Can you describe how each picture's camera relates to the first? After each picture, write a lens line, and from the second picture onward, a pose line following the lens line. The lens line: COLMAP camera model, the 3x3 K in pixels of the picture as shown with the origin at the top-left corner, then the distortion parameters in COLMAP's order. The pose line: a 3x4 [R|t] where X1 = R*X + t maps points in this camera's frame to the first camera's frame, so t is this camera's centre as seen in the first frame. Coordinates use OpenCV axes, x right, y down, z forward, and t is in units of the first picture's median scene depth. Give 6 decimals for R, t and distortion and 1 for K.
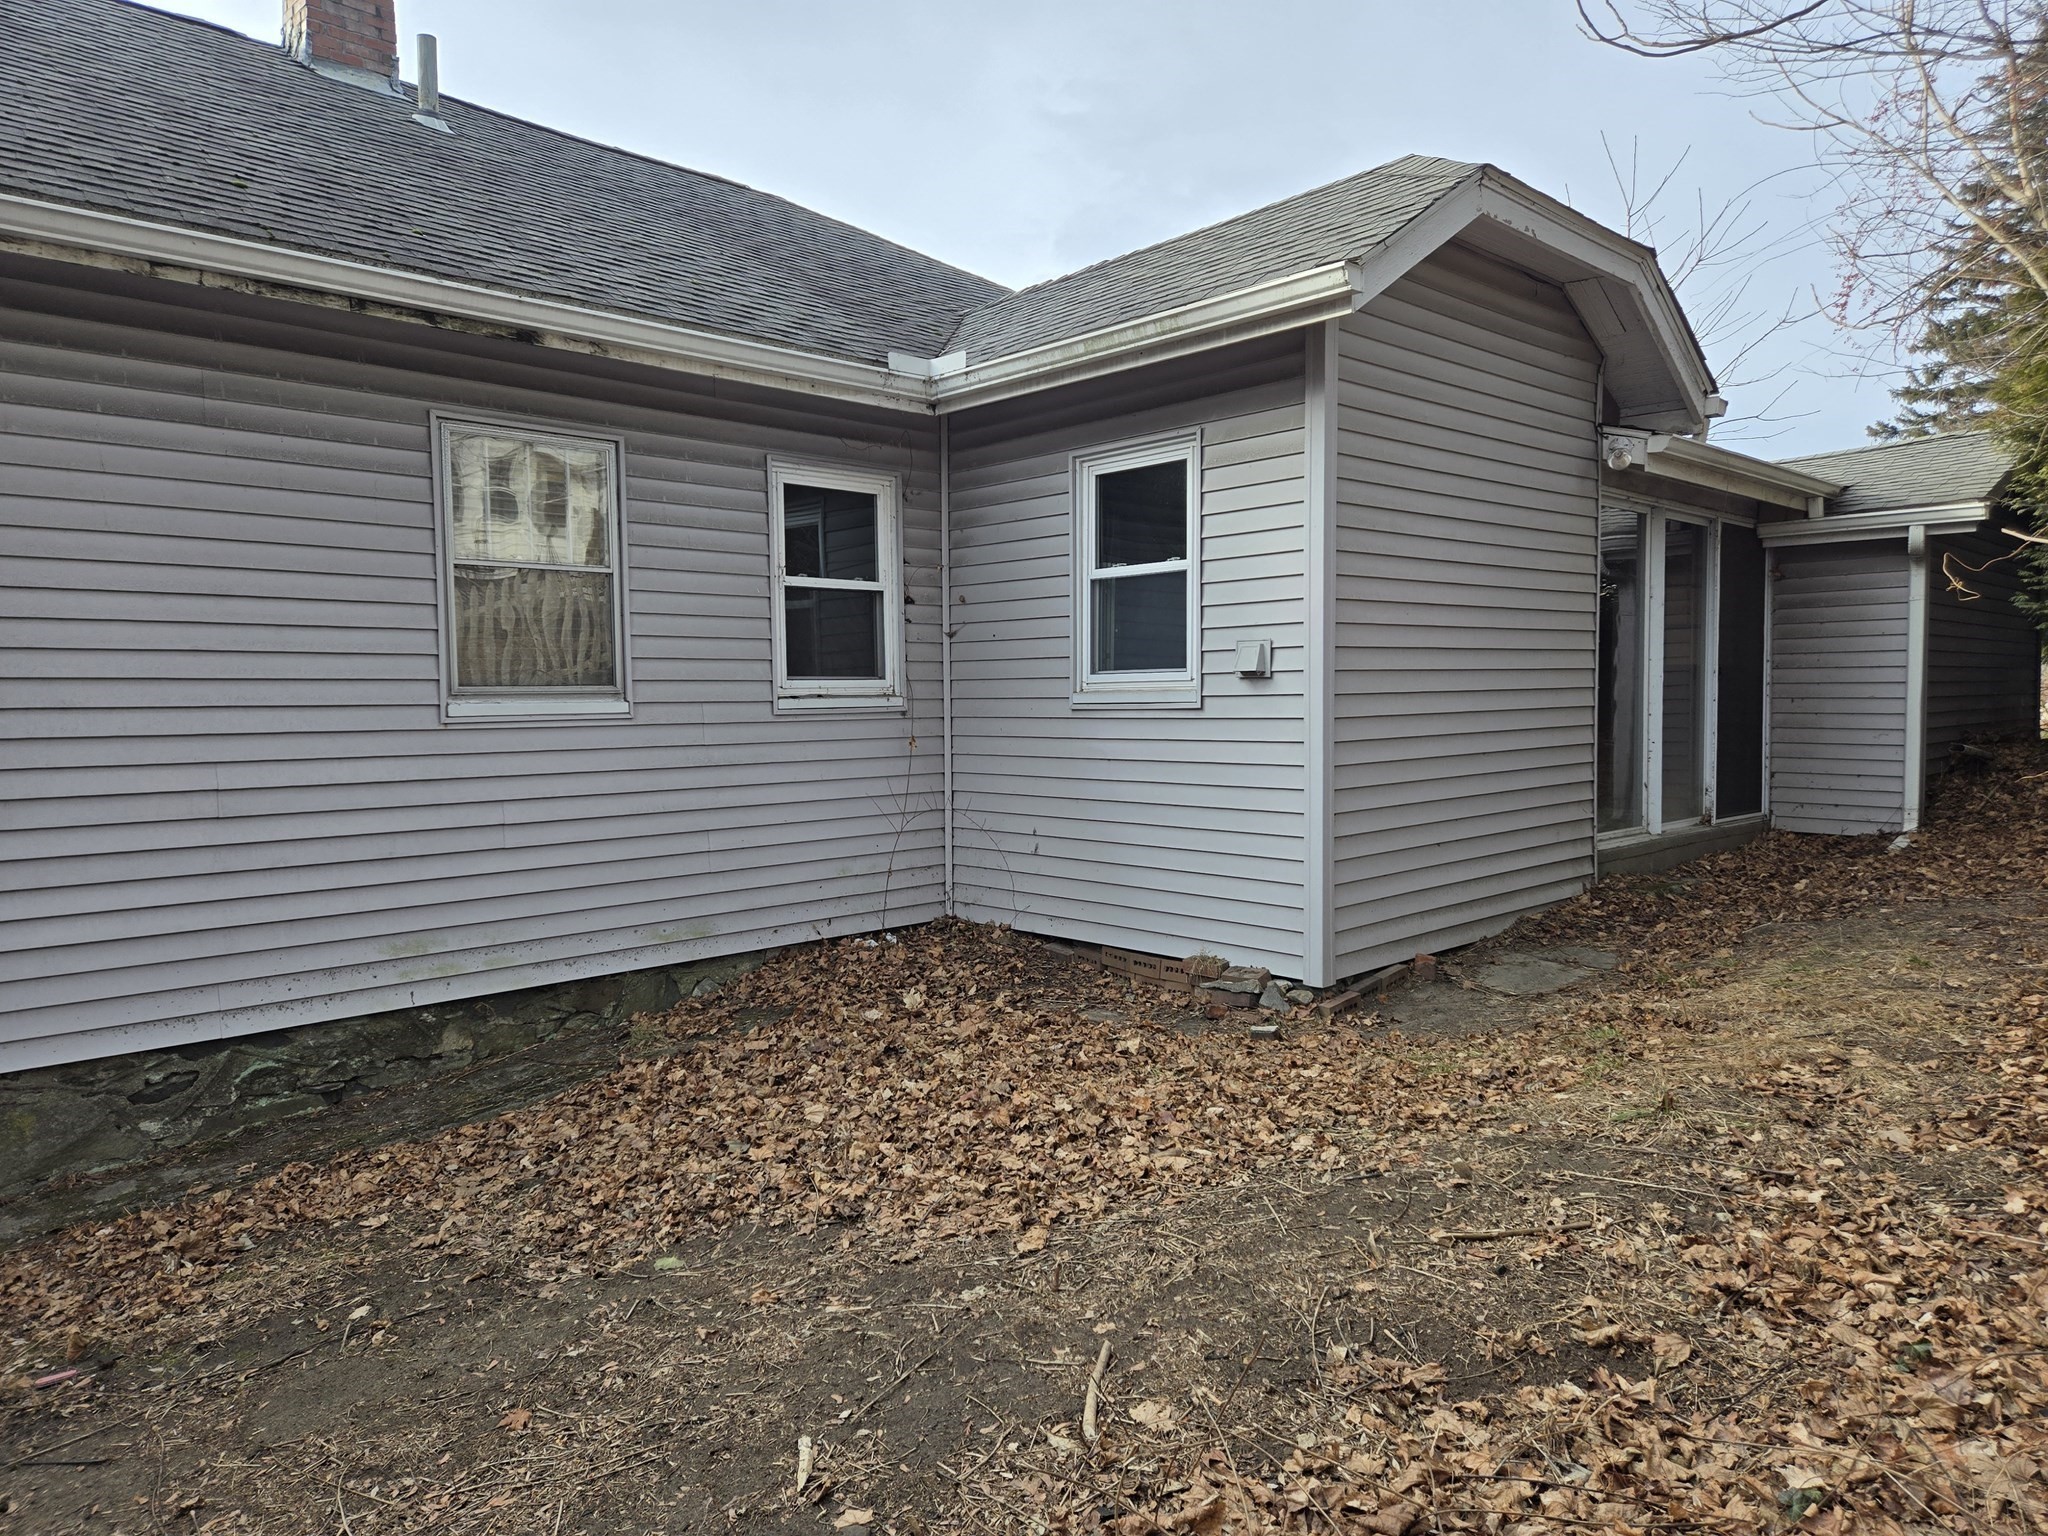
lens RADIAL K [[1365.5, 0, 1031.9], [0, 1365.5, 759.6], [0, 0, 1]] dist [0.087925, -0.066773]
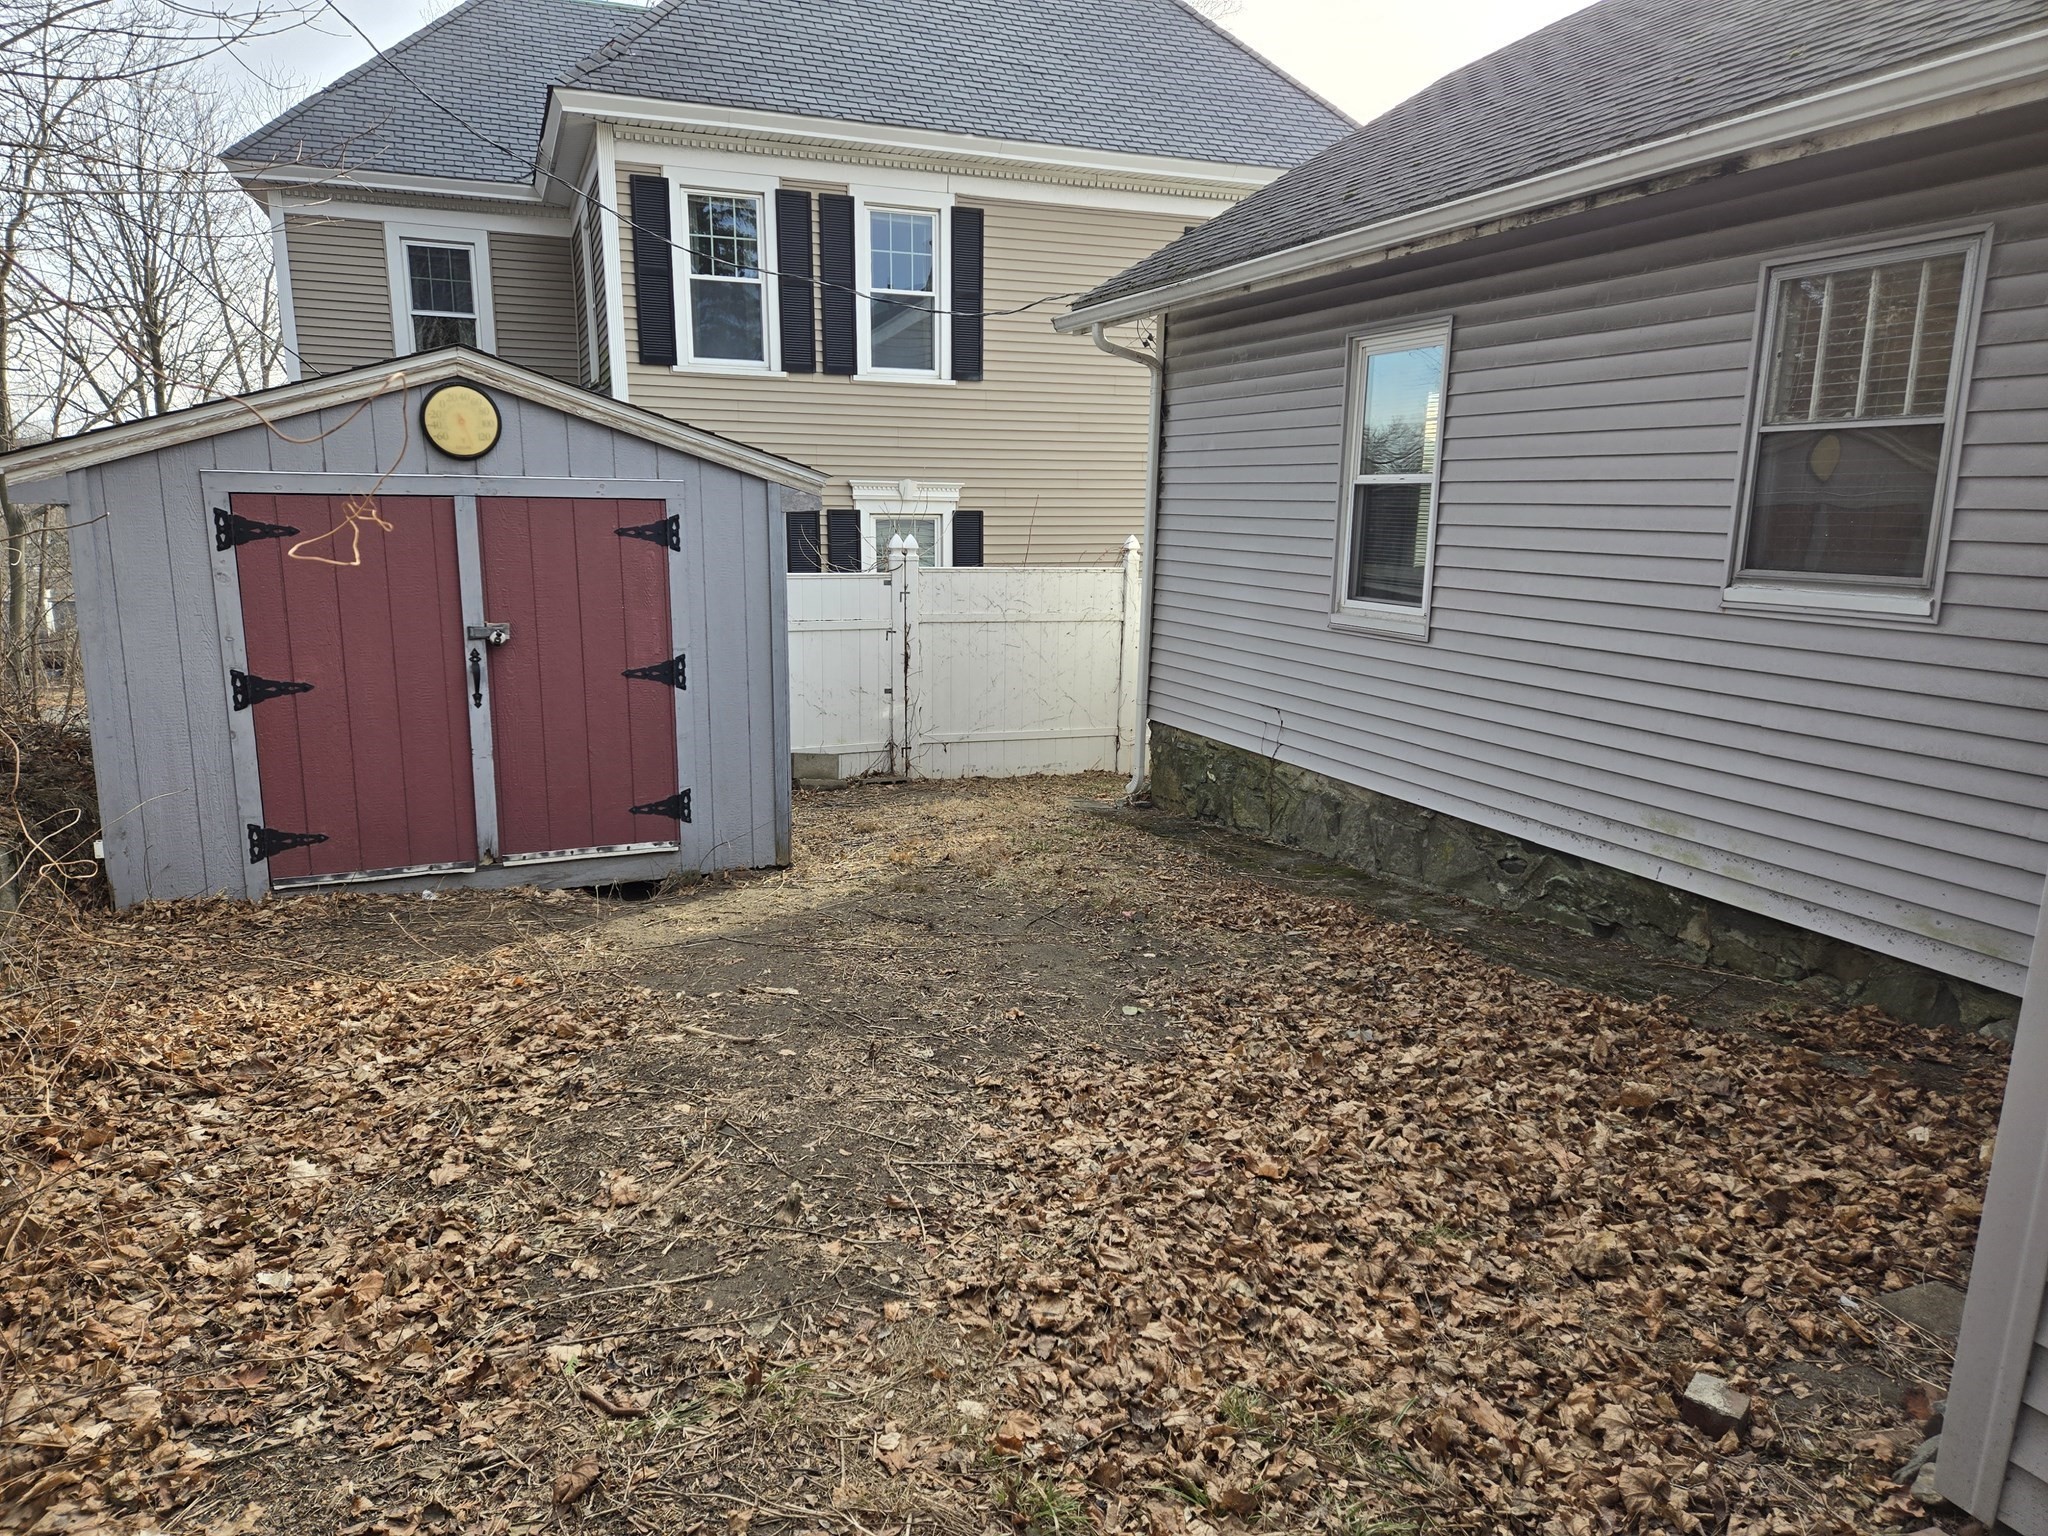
lens RADIAL K [[1365.5, 0, 1031.9], [0, 1365.5, 759.6], [0, 0, 1]] dist [0.087925, -0.066773]
pose [[-0.349797, 0.184033, -0.918572, 0.642271], [-0.053399, 0.975004, 0.215673, -0.106089], [0.935302, 0.124492, -0.331227, 0.902469]]
